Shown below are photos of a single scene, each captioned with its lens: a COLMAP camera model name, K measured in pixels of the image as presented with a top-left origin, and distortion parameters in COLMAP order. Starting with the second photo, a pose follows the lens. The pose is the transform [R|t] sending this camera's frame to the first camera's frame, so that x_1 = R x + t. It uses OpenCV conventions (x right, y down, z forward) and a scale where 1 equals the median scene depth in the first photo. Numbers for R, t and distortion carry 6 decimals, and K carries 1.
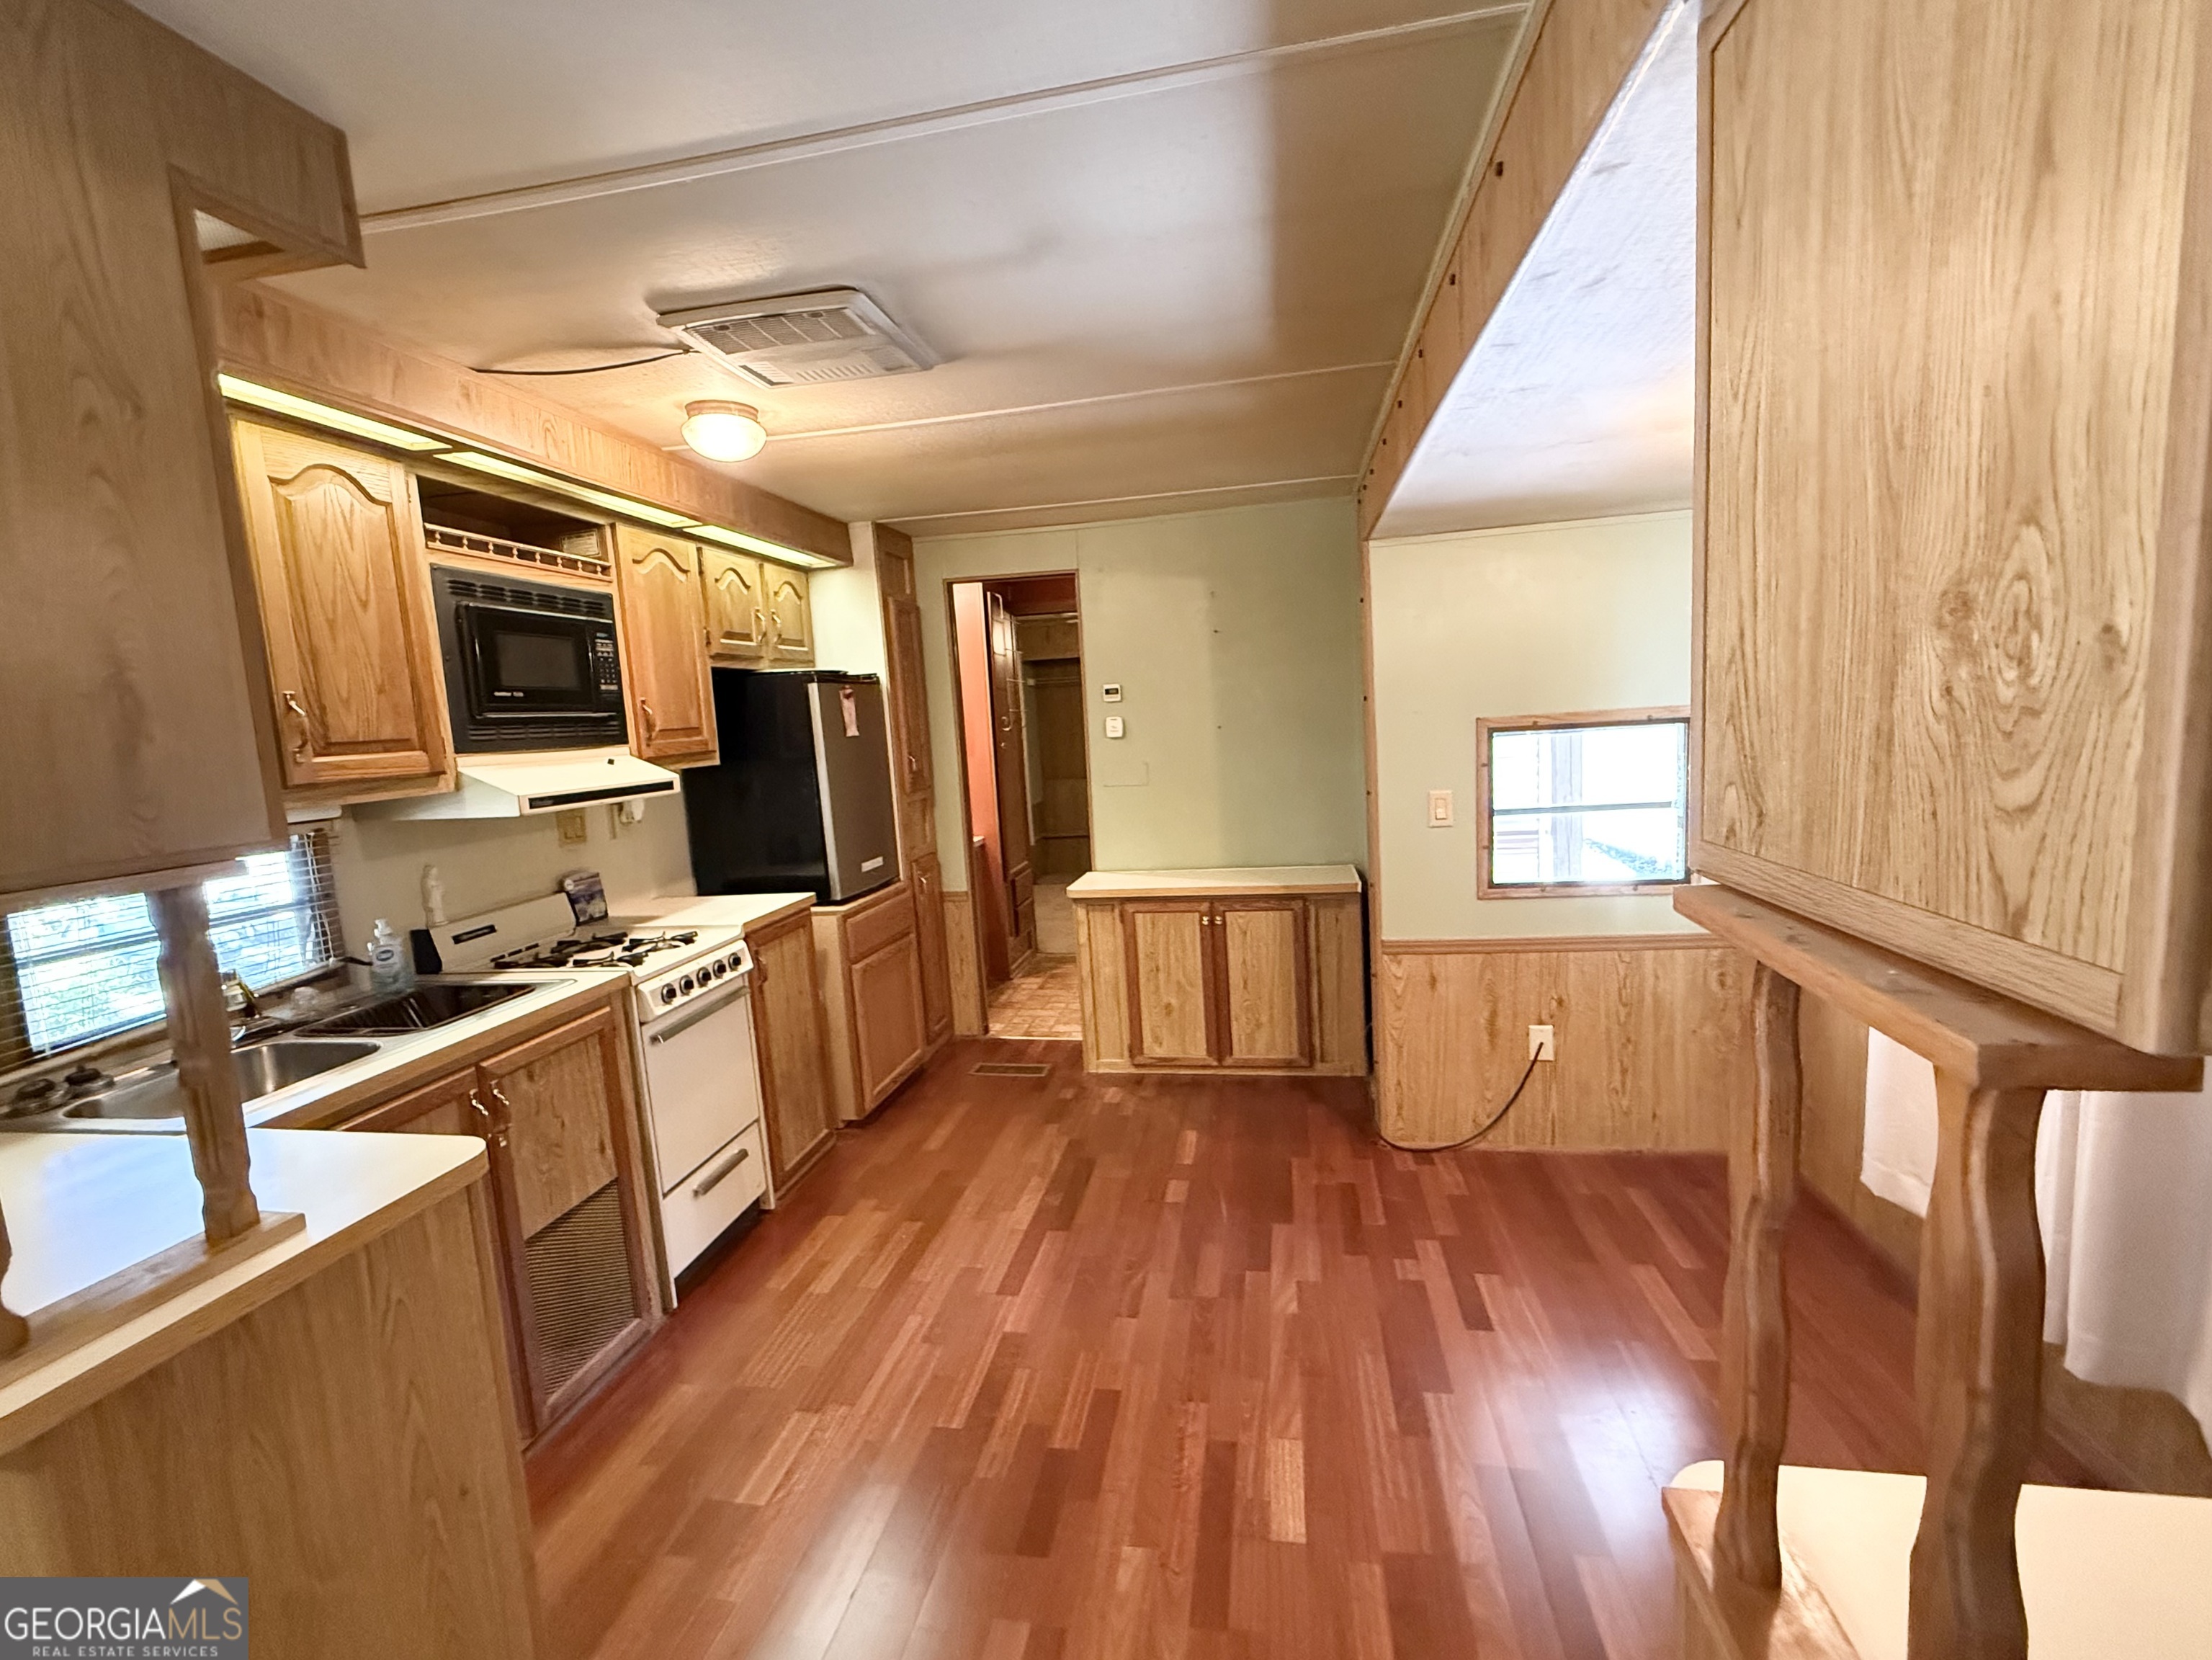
lens RADIAL K [[954.3, 0, 1100.7], [0, 954.3, 834.8], [0, 0, 1]] dist [-0.000171, -0.000006]
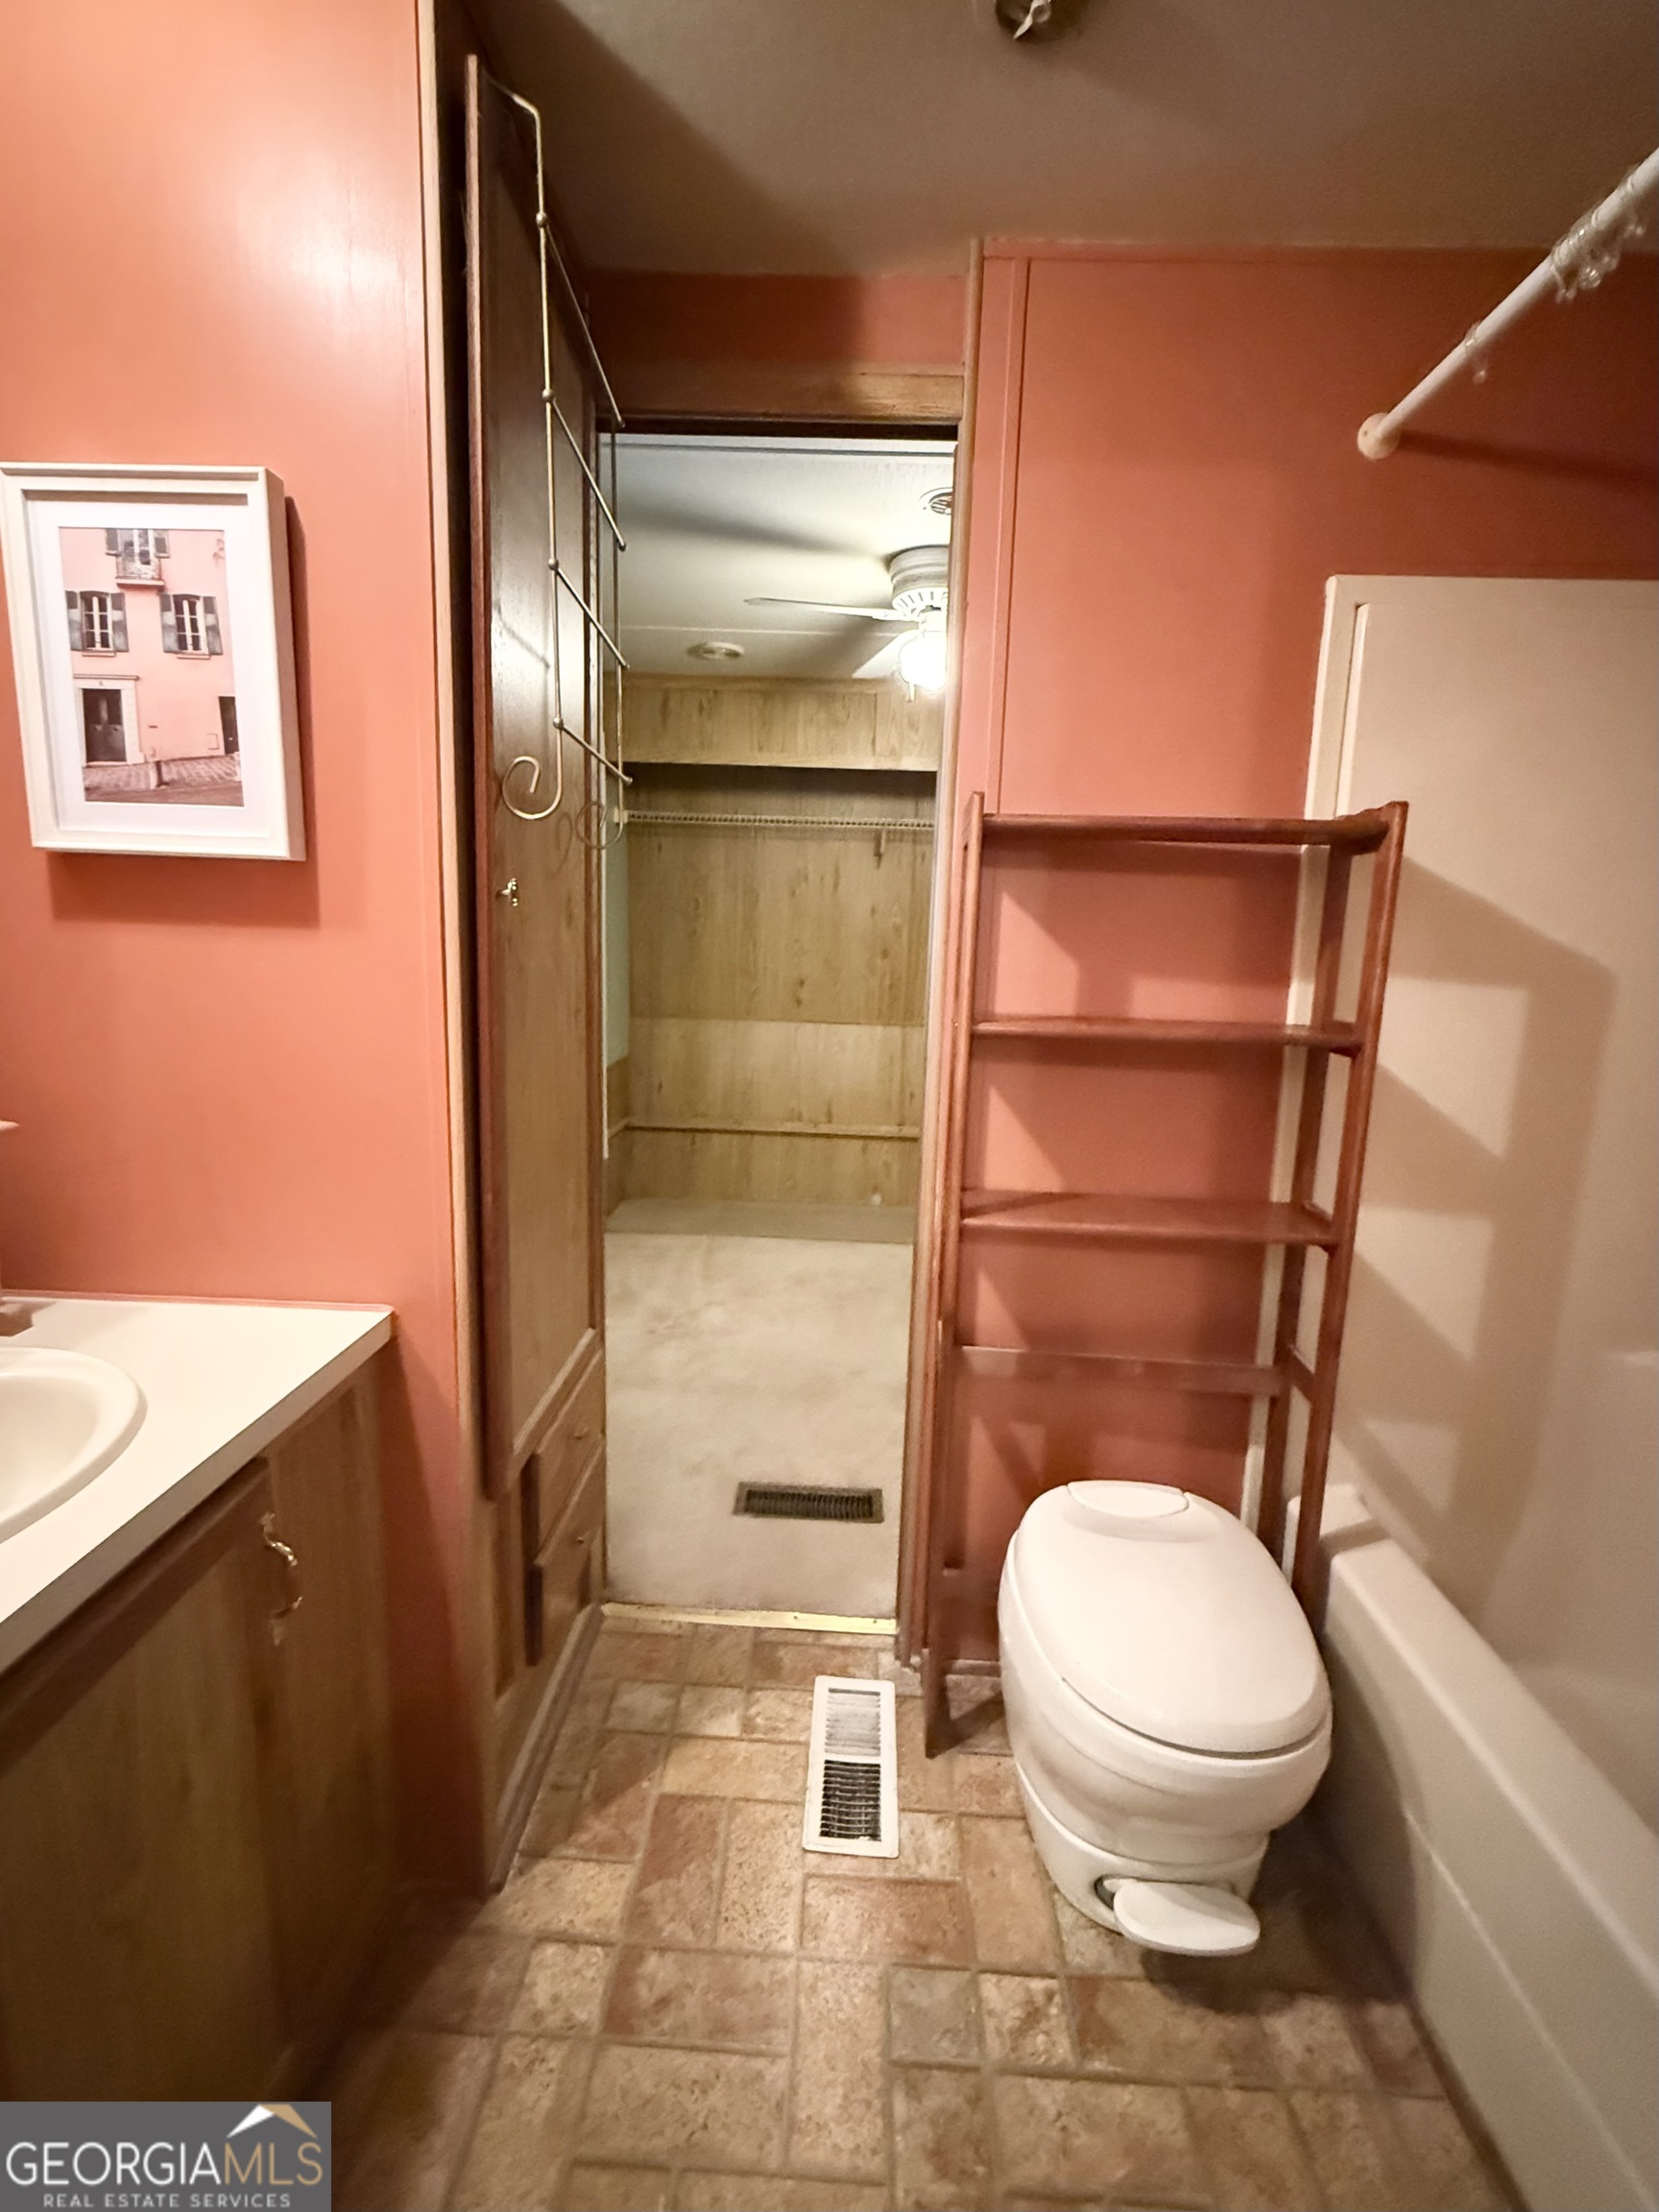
lens RADIAL K [[954.1, 0, 821.4], [0, 954.1, 1092.3], [0, 0, 1]] dist [-0.000171, -0.000006]
pose [[0.984512, 0.064100, 0.163182, -0.118969], [-0.069301, 0.997247, 0.026378, -0.108720], [-0.161042, -0.037278, 0.986243, 1.408771]]
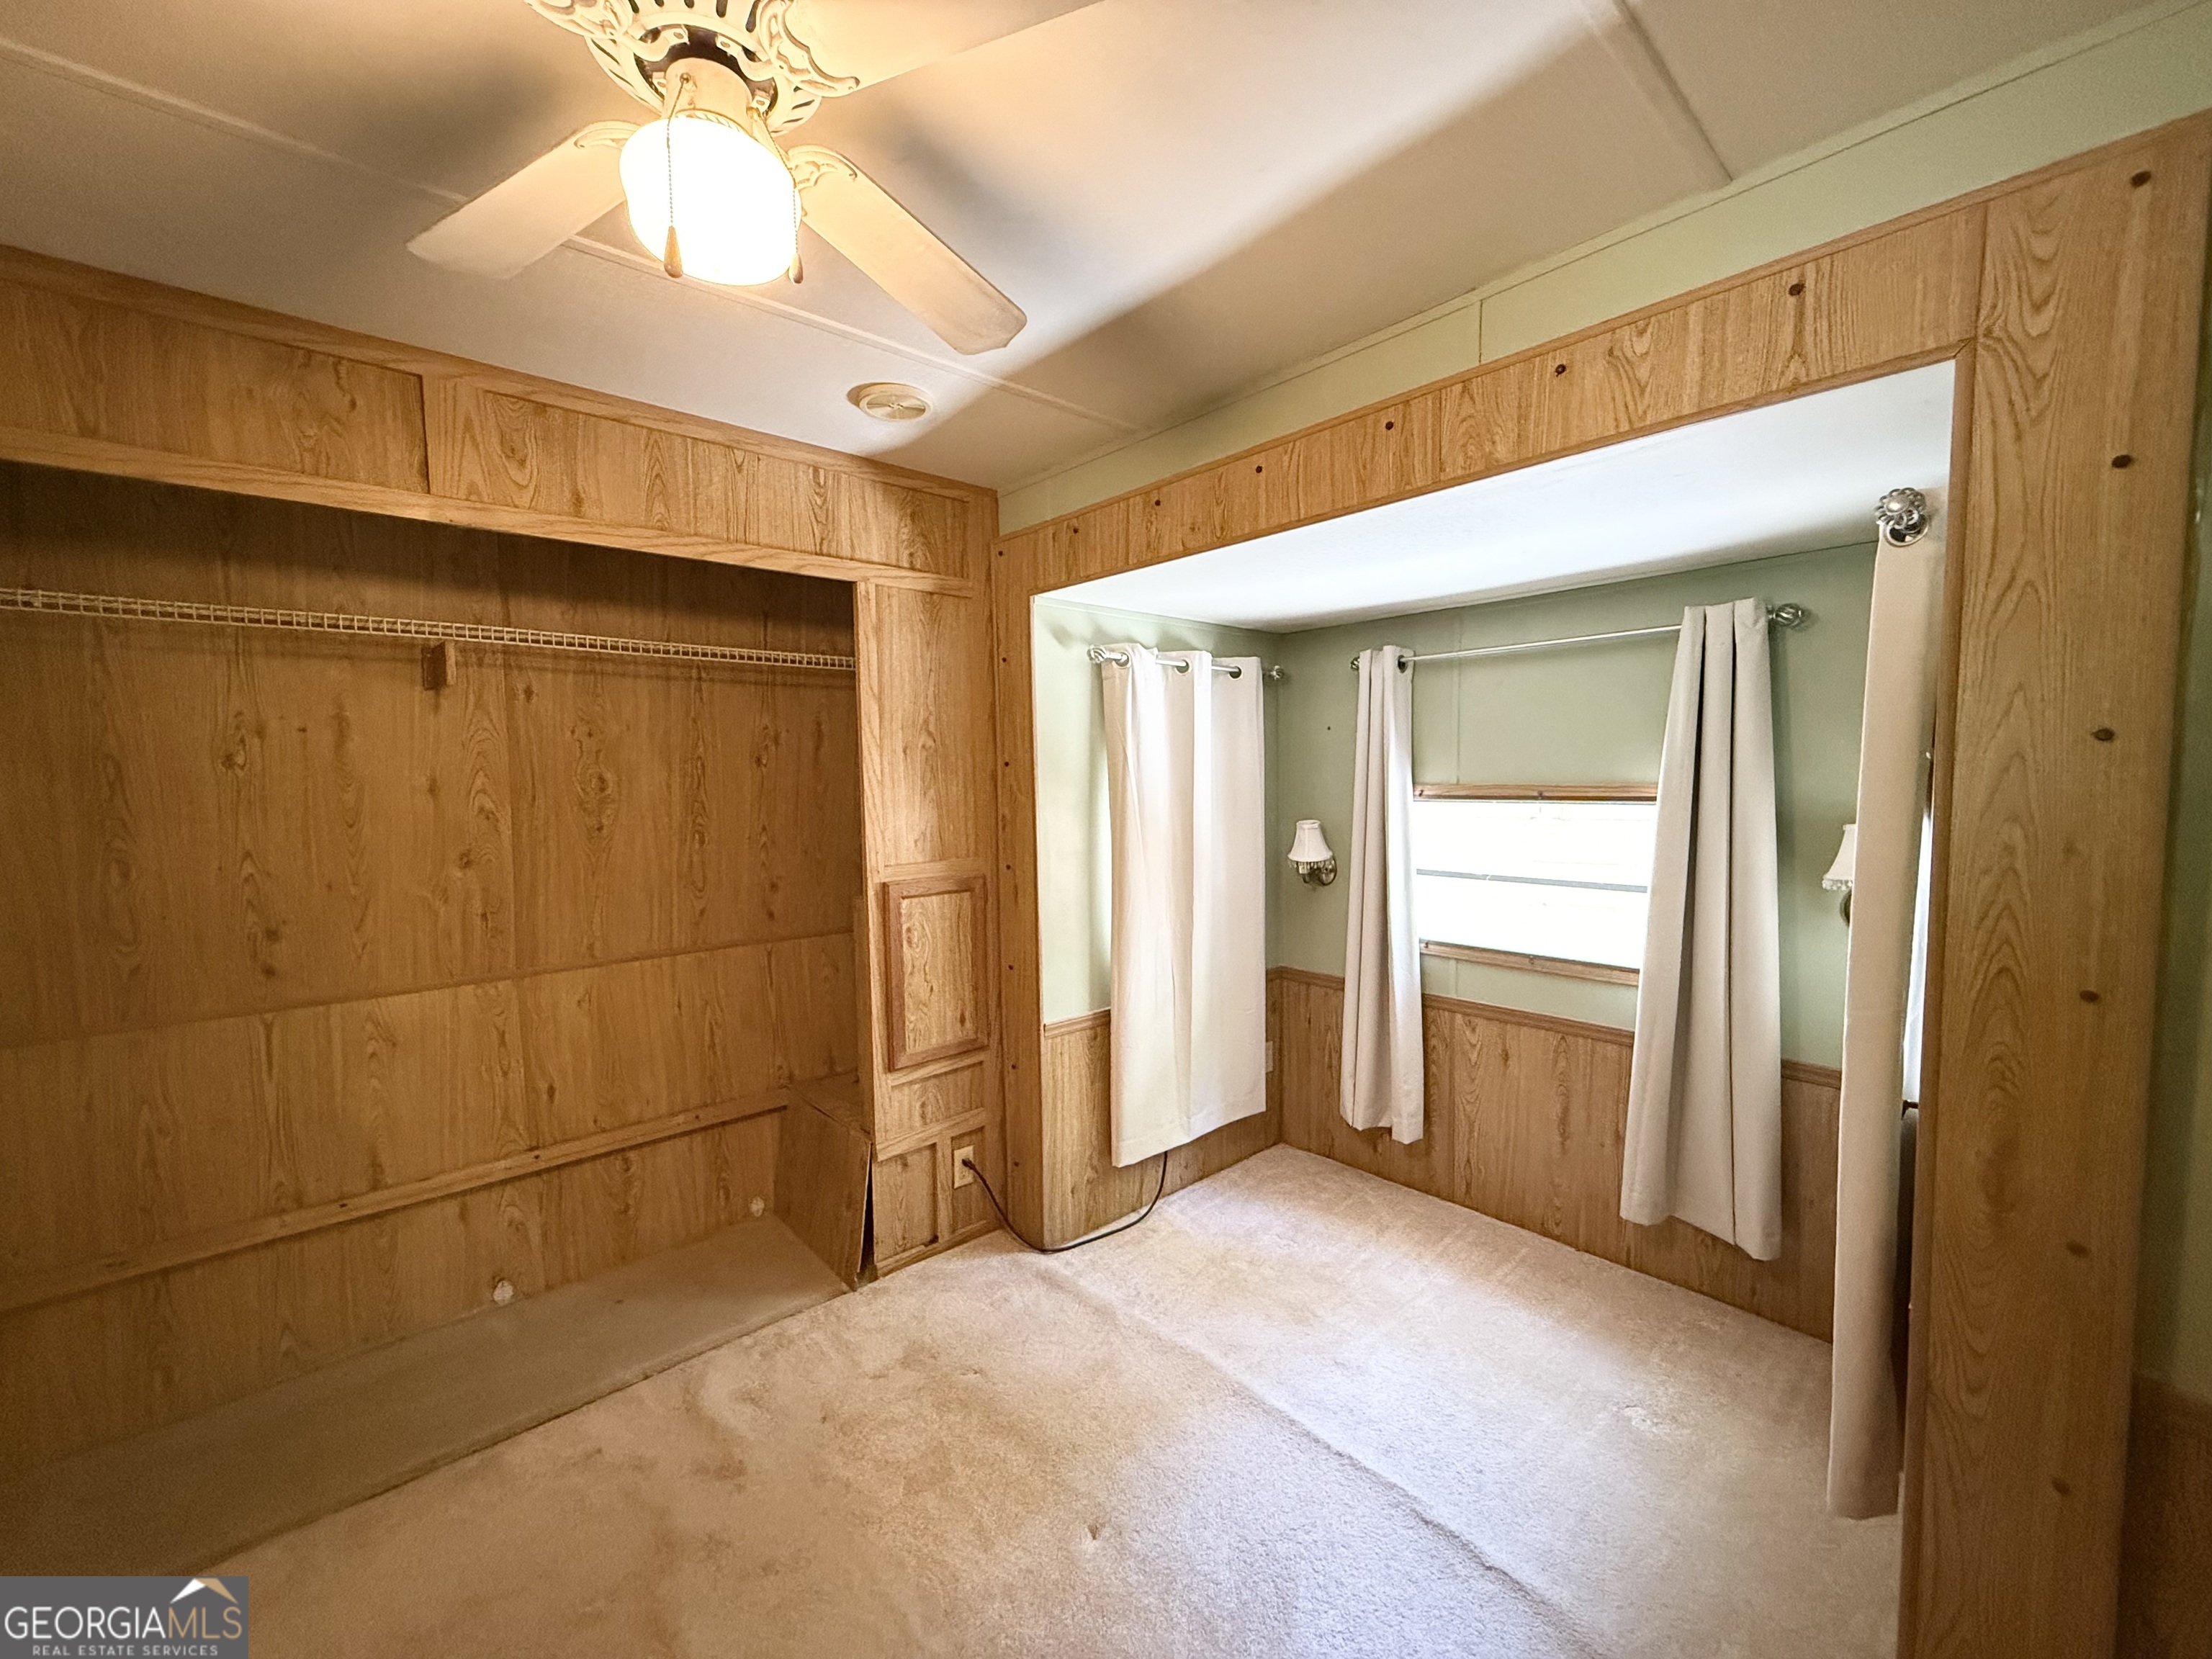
lens RADIAL K [[888.8, 0, 1104.0], [0, 888.8, 836.3], [0, 0, 1]] dist [0.000471, 0.000262]
pose [[0.613469, -0.004692, 0.789705, -0.063231], [0.076960, 0.995578, -0.053870, -0.238372], [-0.785960, 0.093823, 0.611118, 1.994897]]
